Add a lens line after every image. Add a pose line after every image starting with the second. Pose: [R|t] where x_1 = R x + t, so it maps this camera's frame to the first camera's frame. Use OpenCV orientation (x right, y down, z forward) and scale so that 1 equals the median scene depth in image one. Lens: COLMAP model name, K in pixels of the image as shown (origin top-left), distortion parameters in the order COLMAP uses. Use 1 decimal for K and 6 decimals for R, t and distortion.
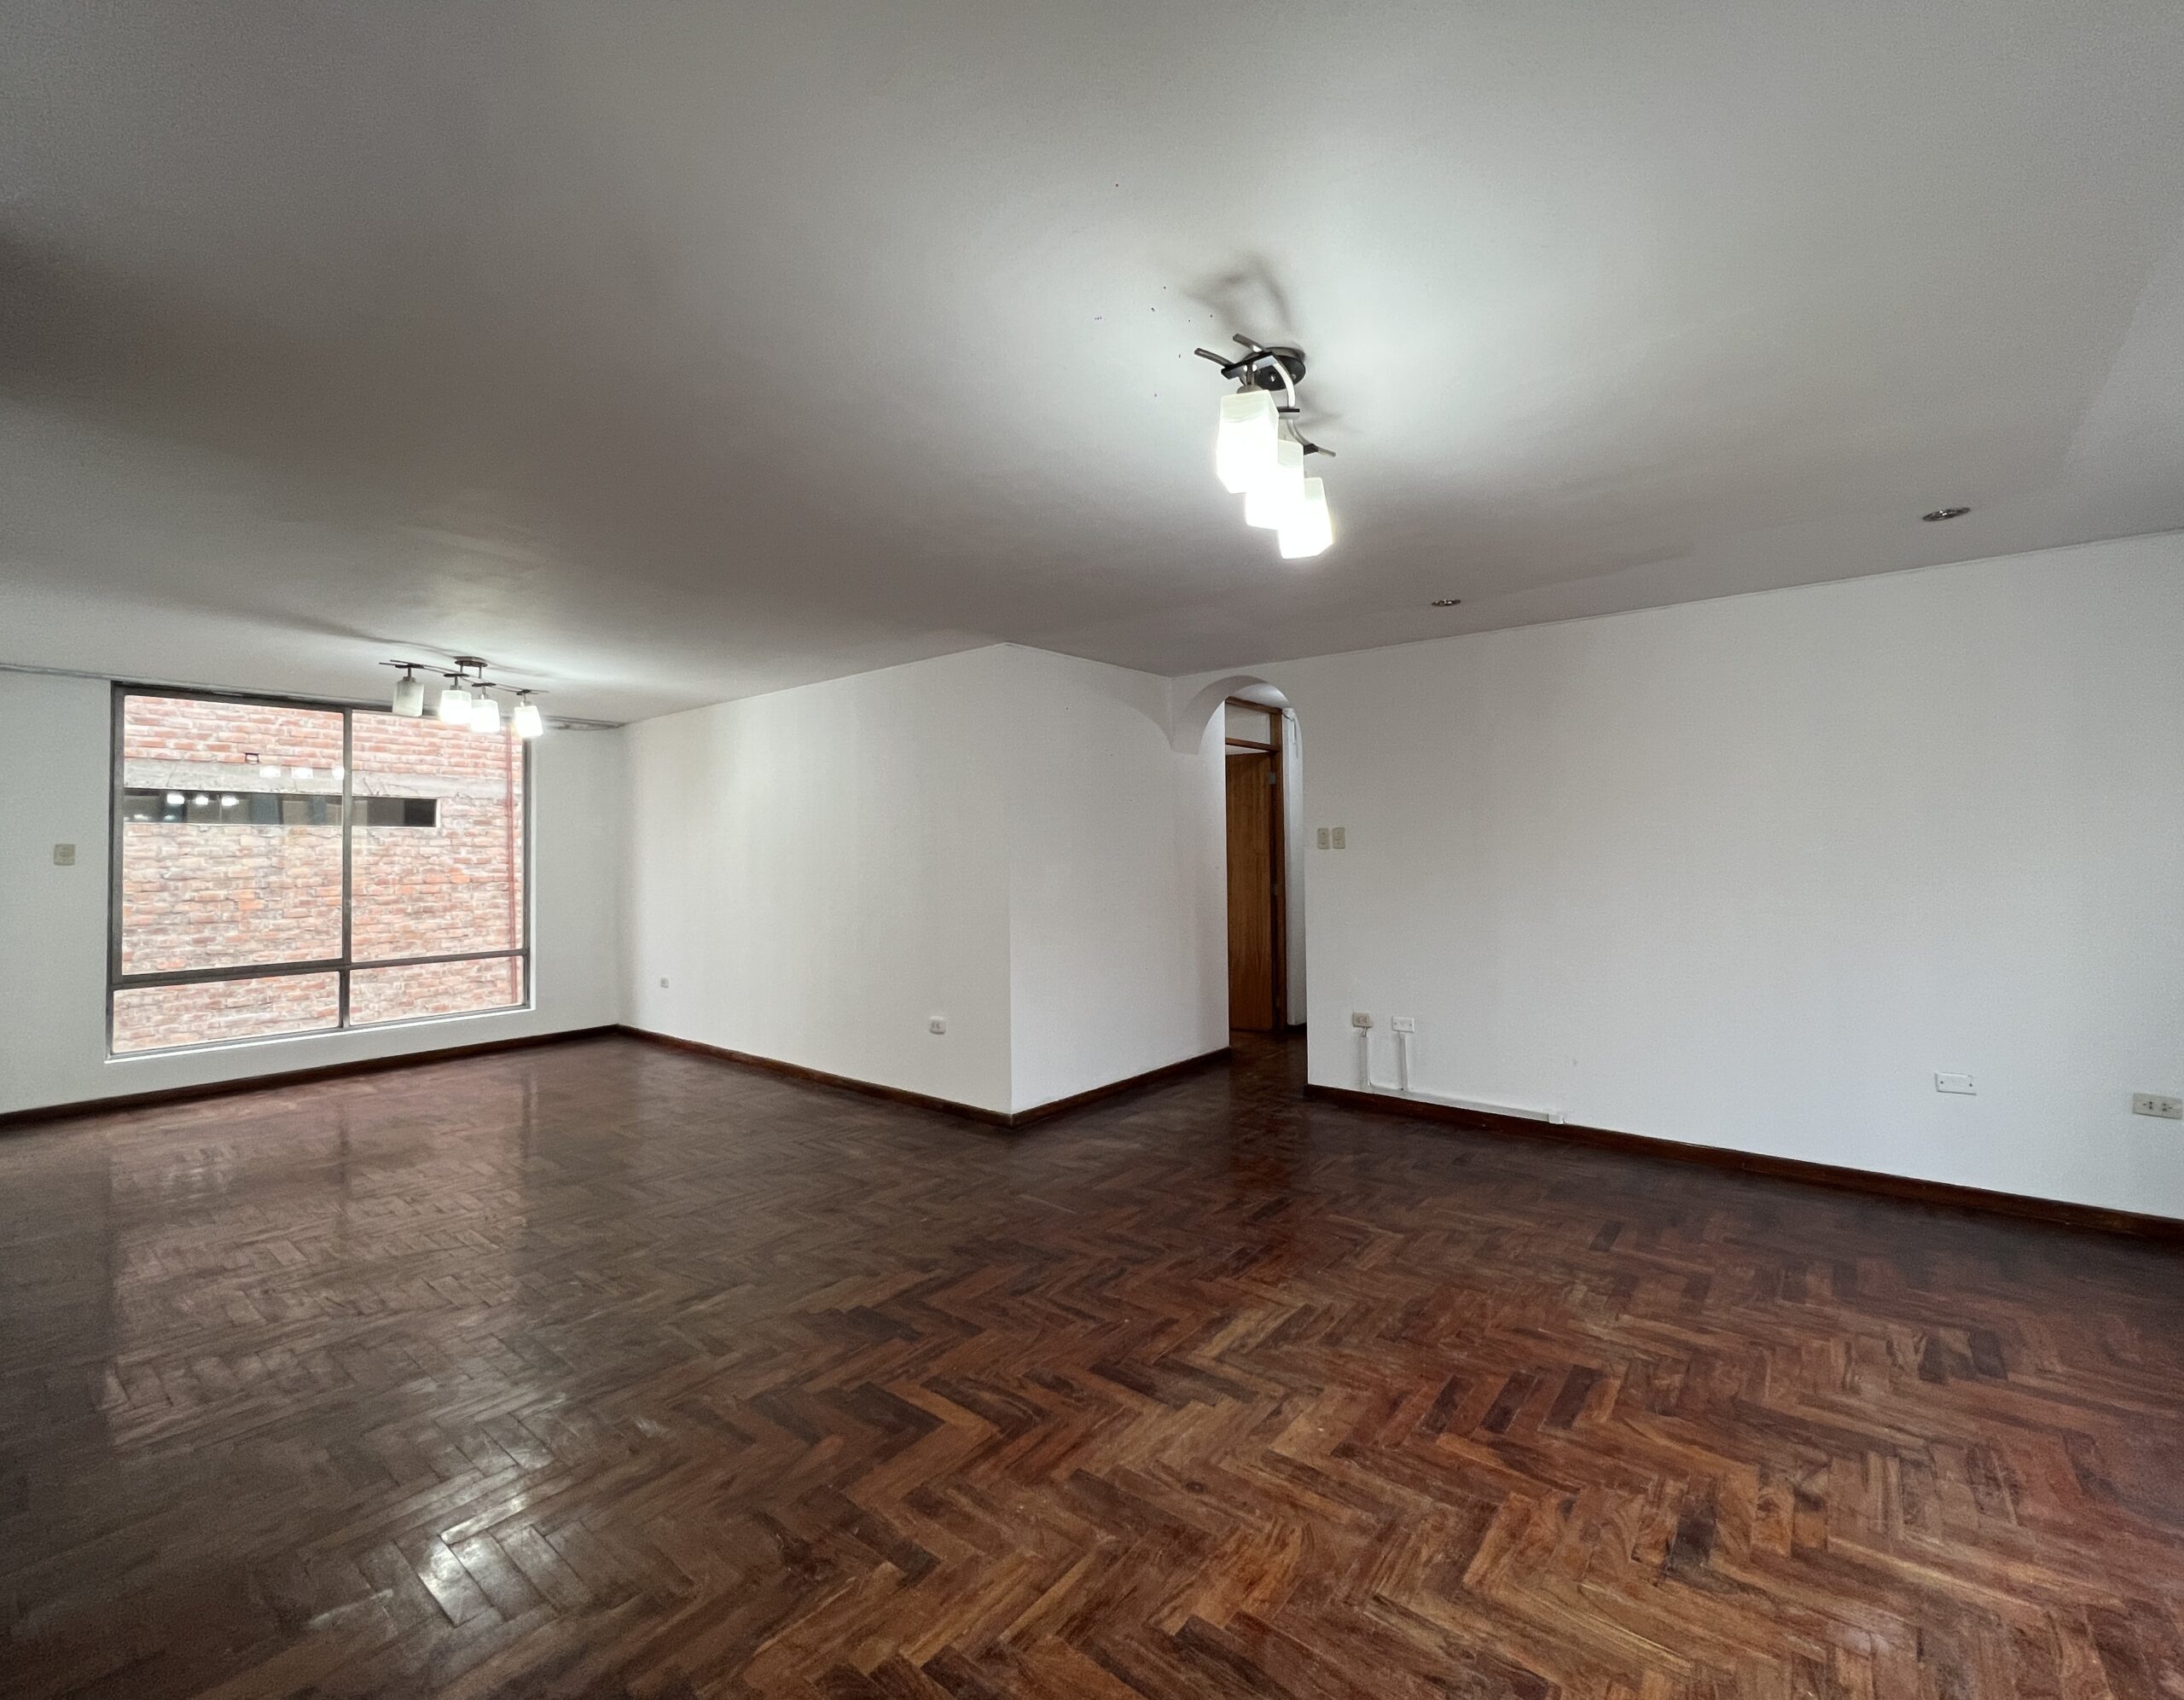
lens RADIAL K [[954.1, 0, 1101.7], [0, 954.1, 837.1], [0, 0, 1]] dist [-0.001167, 0.000141]
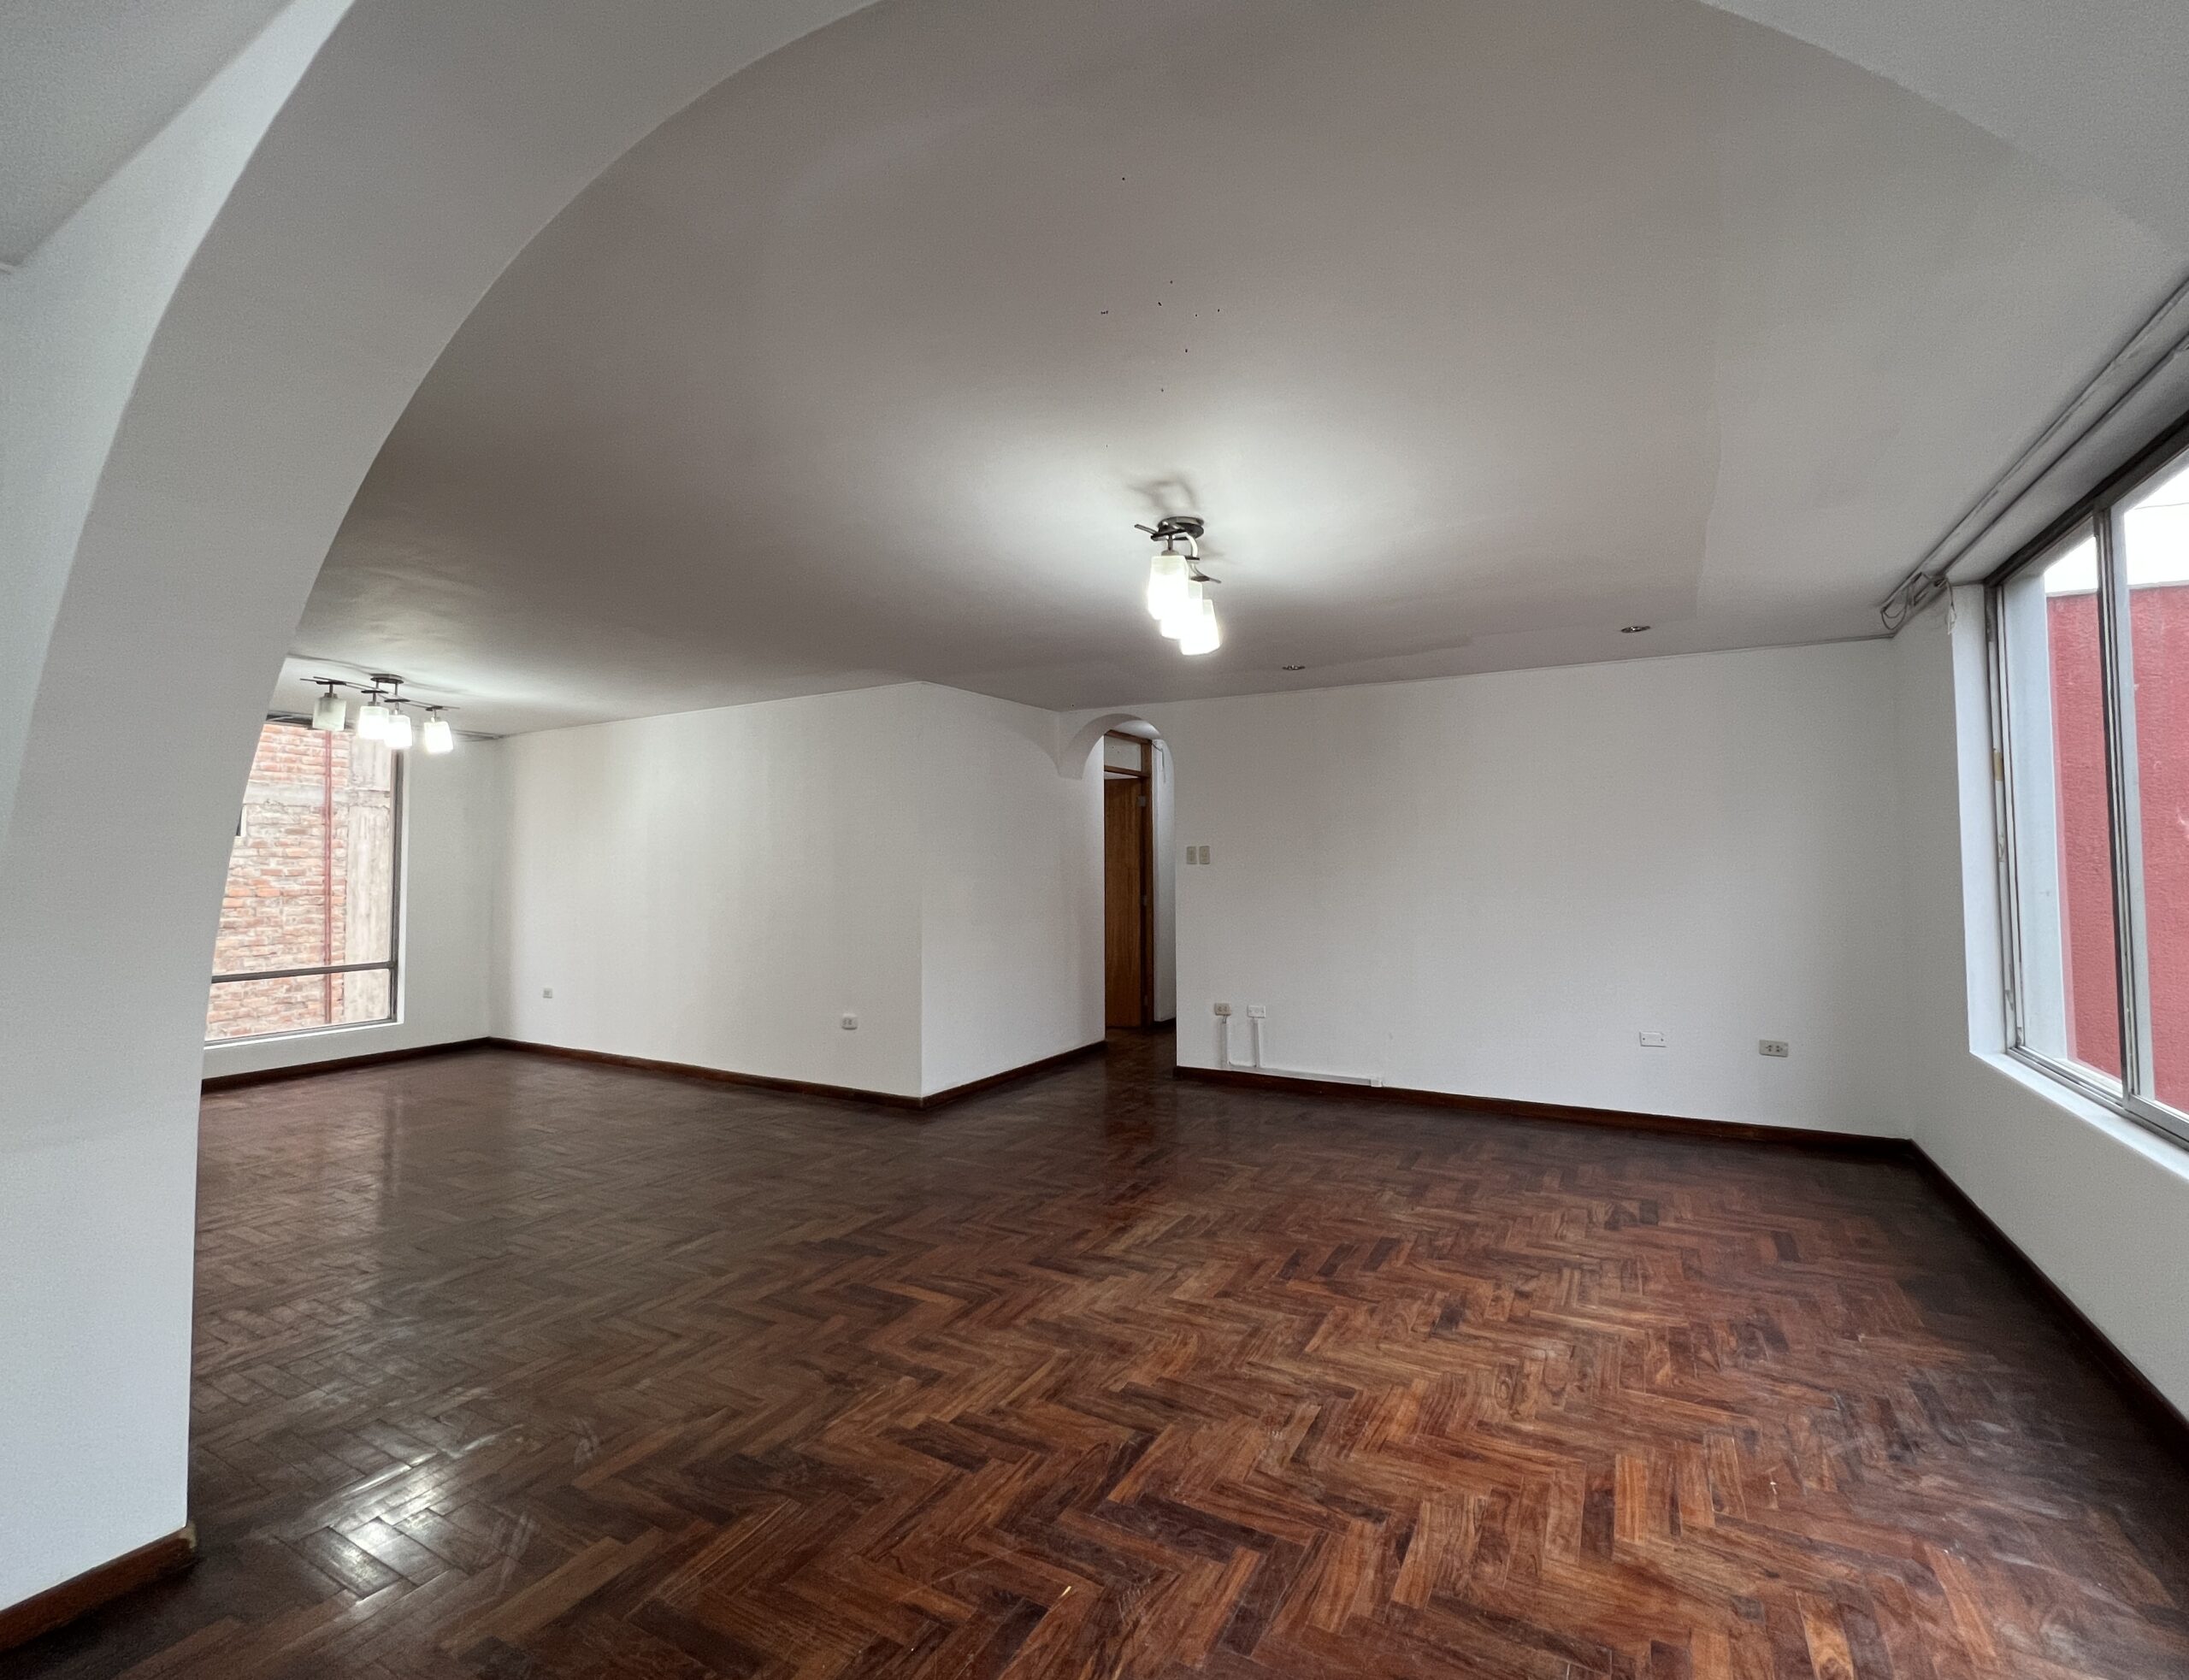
lens RADIAL K [[956.3, 0, 1092.2], [0, 956.3, 842.0], [0, 0, 1]] dist [-0.001167, 0.000141]
pose [[0.989639, 0.009051, 0.143290, -0.100429], [-0.007495, 0.999907, -0.011395, -0.001317], [-0.143380, 0.010203, 0.989615, -0.258407]]
